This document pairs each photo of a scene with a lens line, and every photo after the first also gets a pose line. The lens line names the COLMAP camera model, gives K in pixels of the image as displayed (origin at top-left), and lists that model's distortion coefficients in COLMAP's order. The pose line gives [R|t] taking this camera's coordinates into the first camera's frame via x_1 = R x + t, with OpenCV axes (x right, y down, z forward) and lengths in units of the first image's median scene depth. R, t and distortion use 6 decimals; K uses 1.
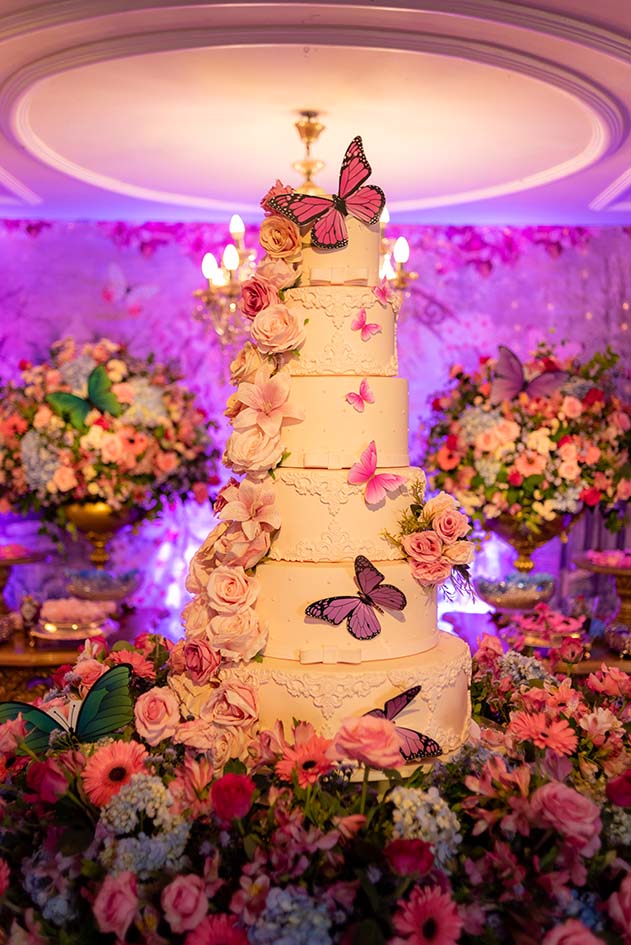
lens RADIAL K [[1006.4, 0, 338.7], [0, 1006.4, 459.8], [0, 0, 1]] dist [0.043370, 0.000000]
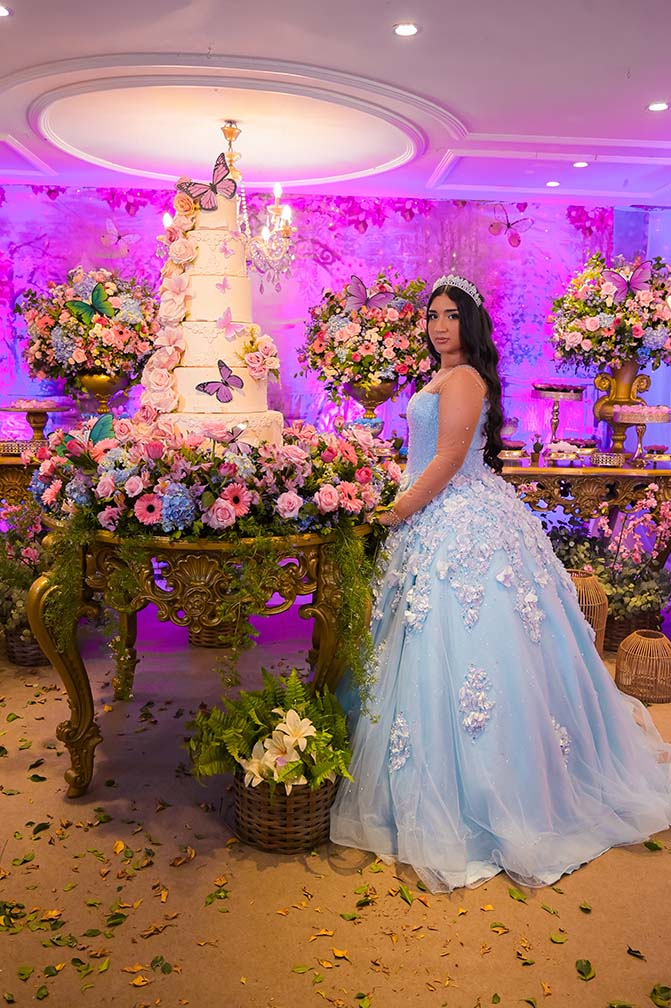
lens RADIAL K [[835.8, 0, 355.5], [0, 835.8, 504.8], [0, 0, 1]] dist [-0.011608, 0.036063]
pose [[0.998645, 0.004043, 0.051874, 0.100377], [-0.010815, 0.991330, 0.130953, 0.075687], [-0.050895, -0.131337, 0.990030, -0.372282]]
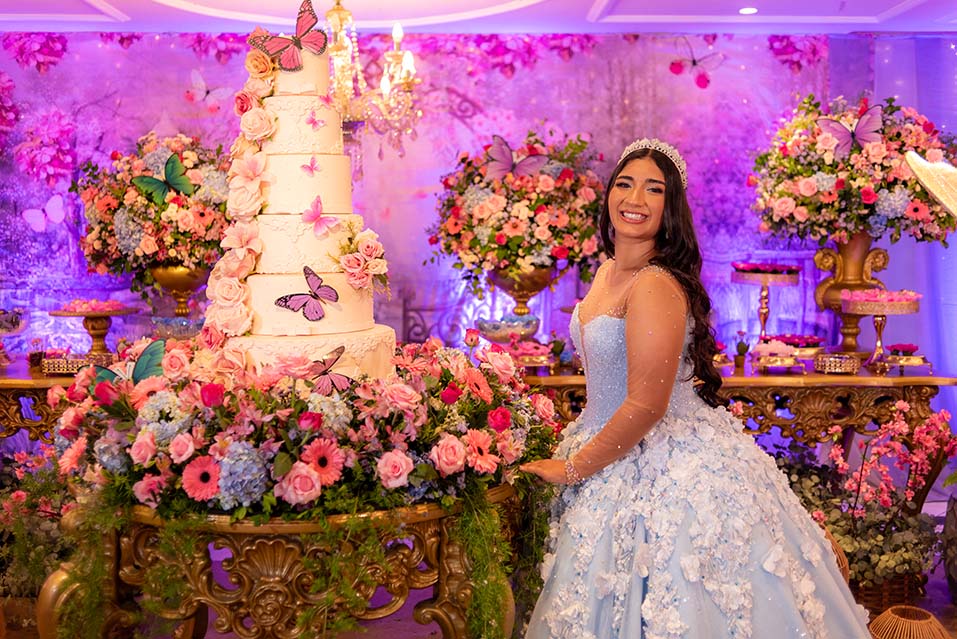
lens RADIAL K [[1019.2, 0, 483.0], [0, 1019.2, 293.3], [0, 0, 1]] dist [0.043370, 0.000000]
pose [[0.999807, -0.014215, 0.013527, 0.129179], [0.013712, 0.999236, 0.036591, 0.038153], [-0.014037, -0.036398, 0.999239, -0.288794]]
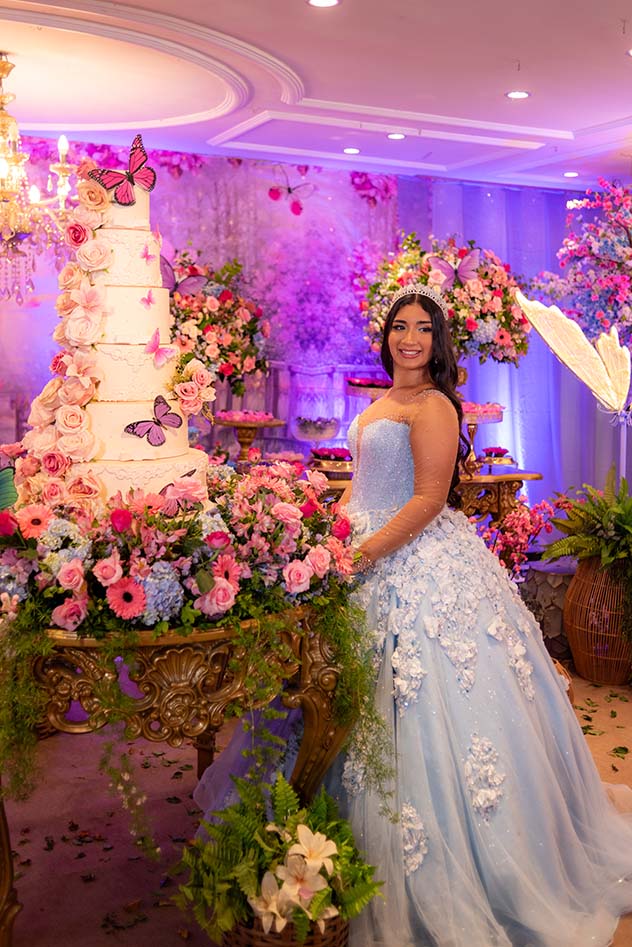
lens RADIAL K [[1008.5, 0, 318.4], [0, 1008.5, 455.0], [0, 0, 1]] dist [0.043370, 0.000000]
pose [[0.911640, -0.039374, 0.409100, -0.200716], [-0.004229, 0.994449, 0.105136, 0.006768], [-0.410968, -0.097576, 0.906413, -0.309356]]
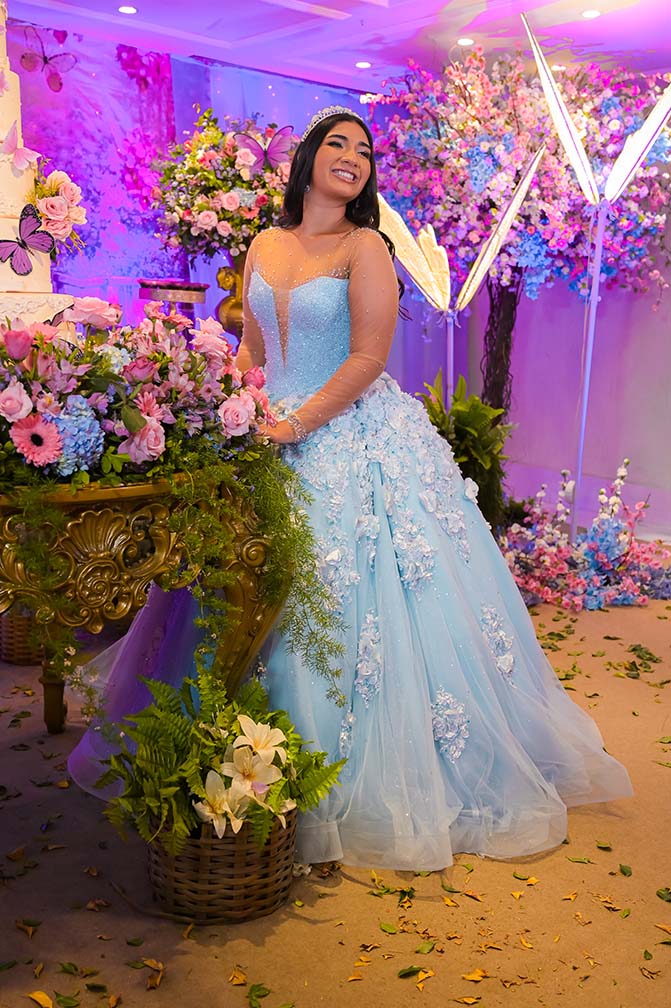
lens RADIAL K [[1098.0, 0, 338.8], [0, 1098.0, 512.3], [0, 0, 1]] dist [0.015993, 0.000000]
pose [[0.747419, -0.111755, 0.654886, -0.308443], [0.003258, 0.986355, 0.164601, 0.118985], [-0.664345, -0.120892, 0.737584, -0.182445]]
